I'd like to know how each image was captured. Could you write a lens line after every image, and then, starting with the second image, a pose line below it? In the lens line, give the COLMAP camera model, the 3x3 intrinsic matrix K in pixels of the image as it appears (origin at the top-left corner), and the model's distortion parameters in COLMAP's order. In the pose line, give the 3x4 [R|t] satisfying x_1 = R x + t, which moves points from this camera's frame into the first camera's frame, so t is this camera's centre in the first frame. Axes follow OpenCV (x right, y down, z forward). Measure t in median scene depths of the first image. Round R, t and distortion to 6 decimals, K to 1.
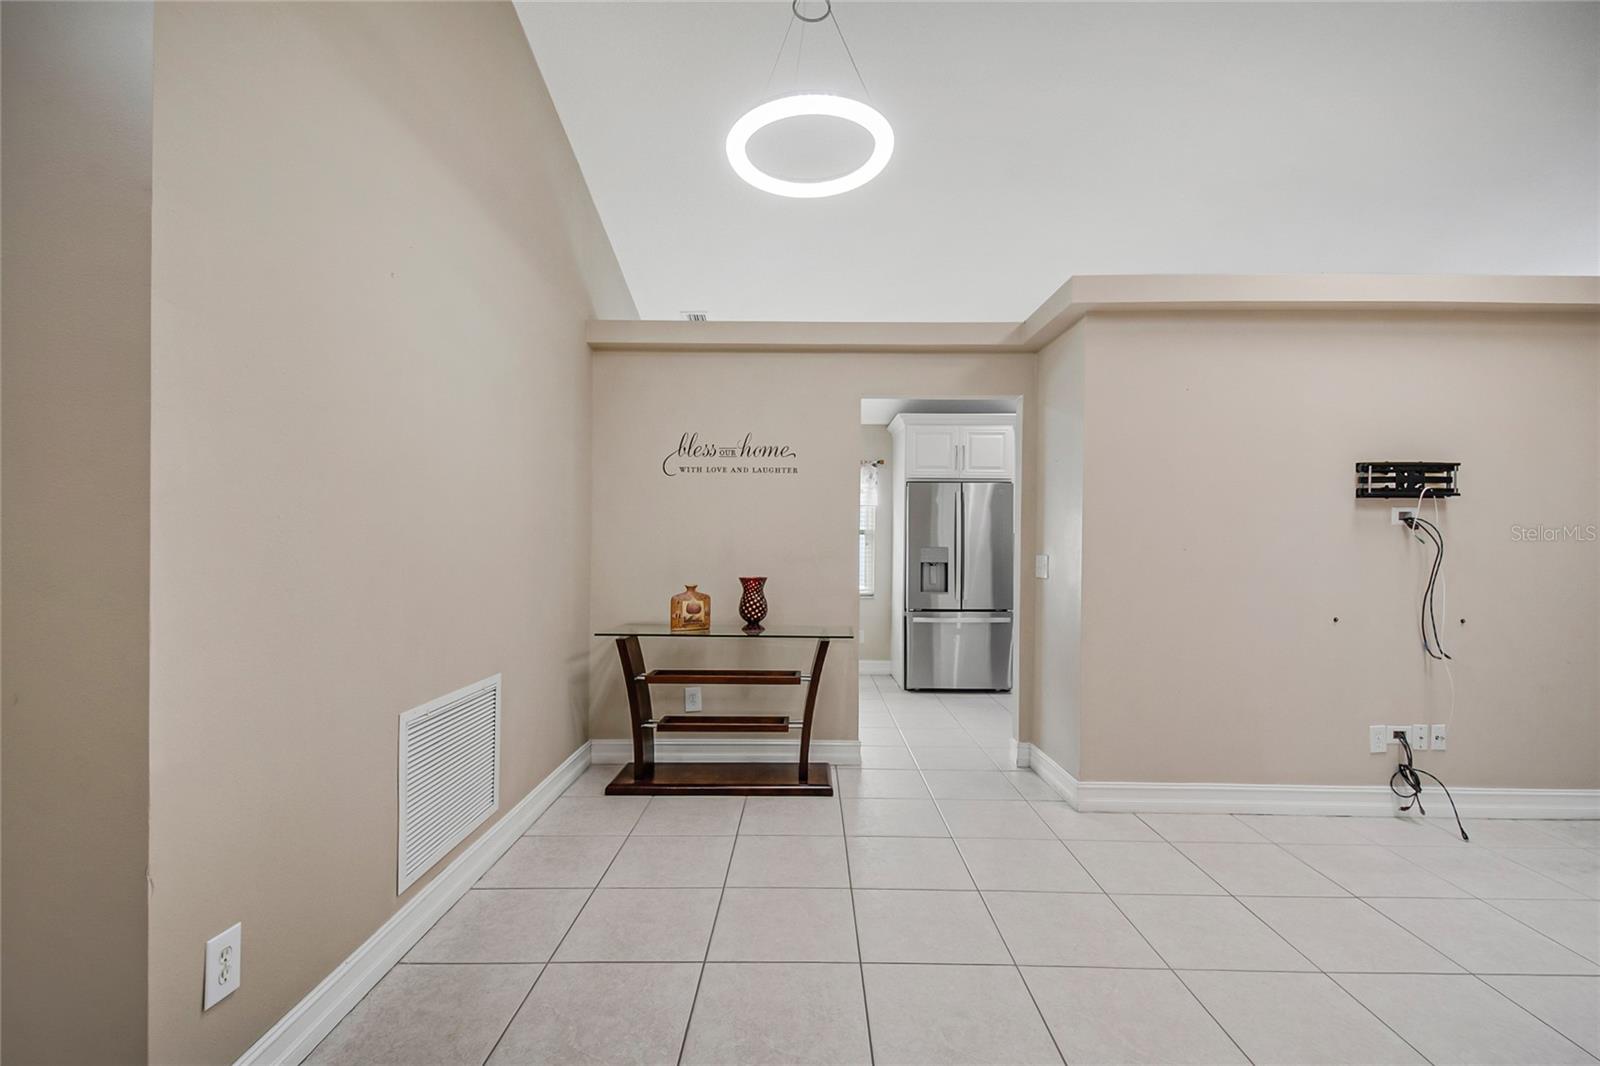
lens RADIAL K [[694.4, 0, 783.9], [0, 694.4, 541.0], [0, 0, 1]] dist [-0.022761, -0.000590]
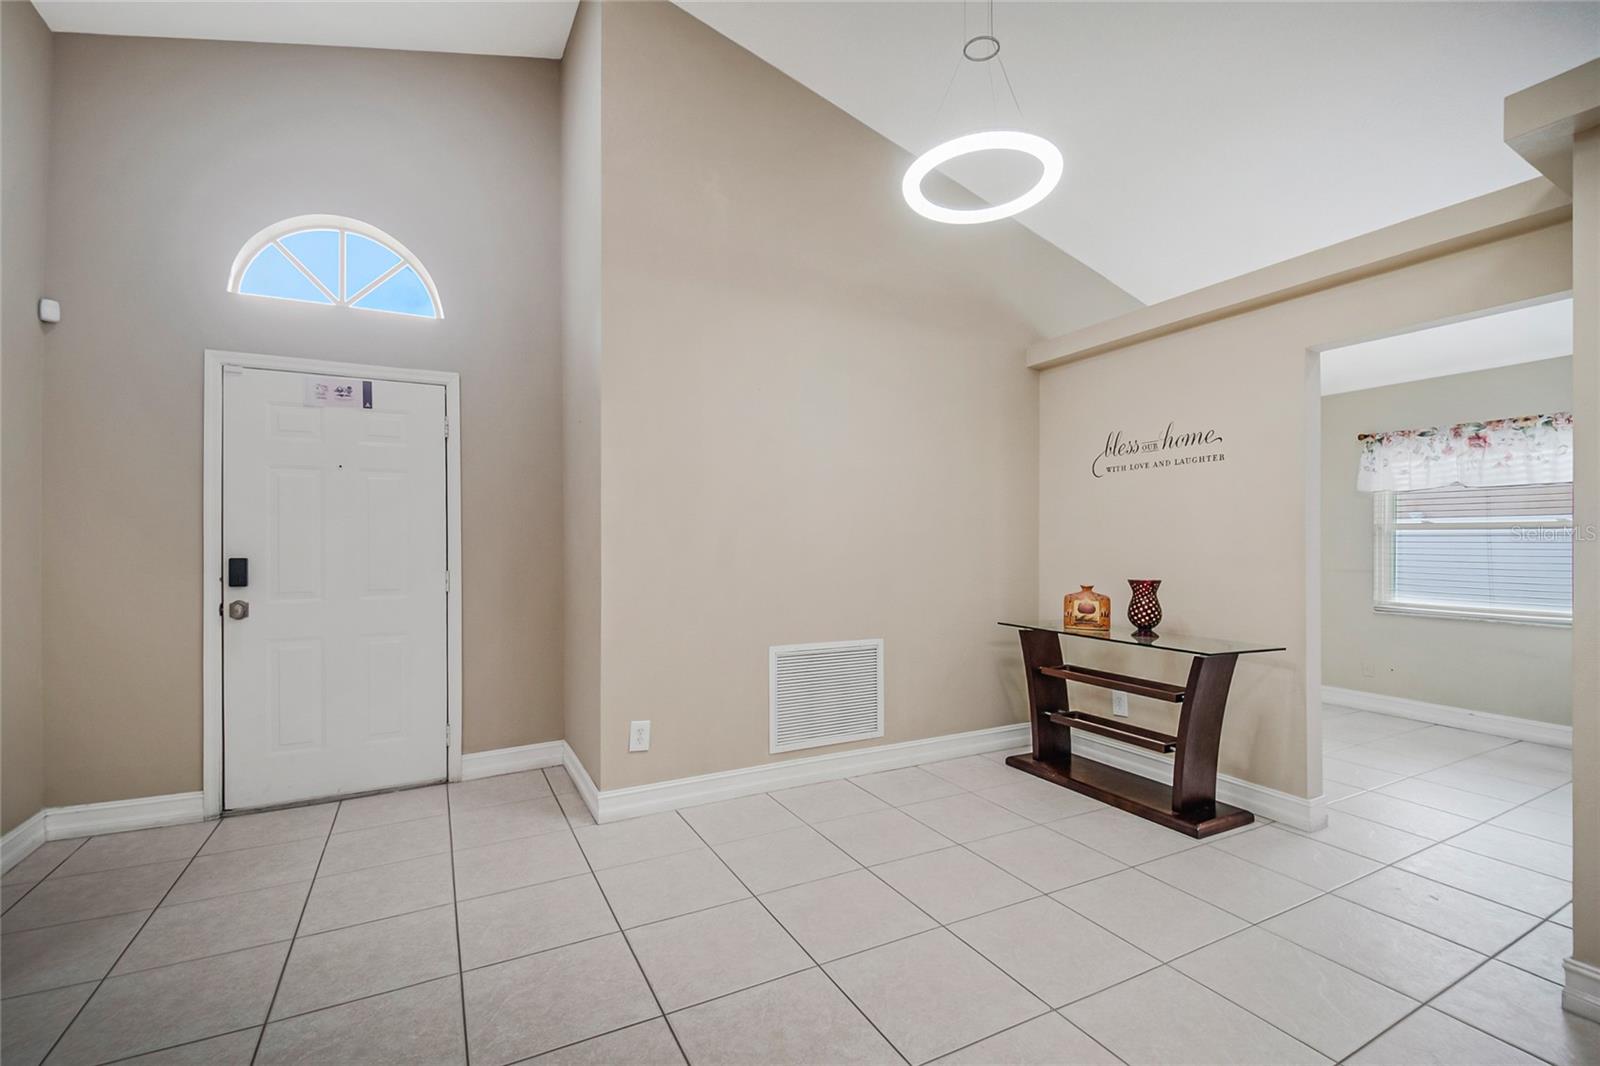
lens RADIAL K [[663.4, 0, 759.0], [0, 663.4, 542.9], [0, 0, 1]] dist [-0.000718, -0.000198]
pose [[0.470584, -0.009849, -0.882300, 0.497293], [0.010957, 0.999926, -0.005318, 0.001491], [0.882287, -0.007165, 0.470657, 0.121786]]
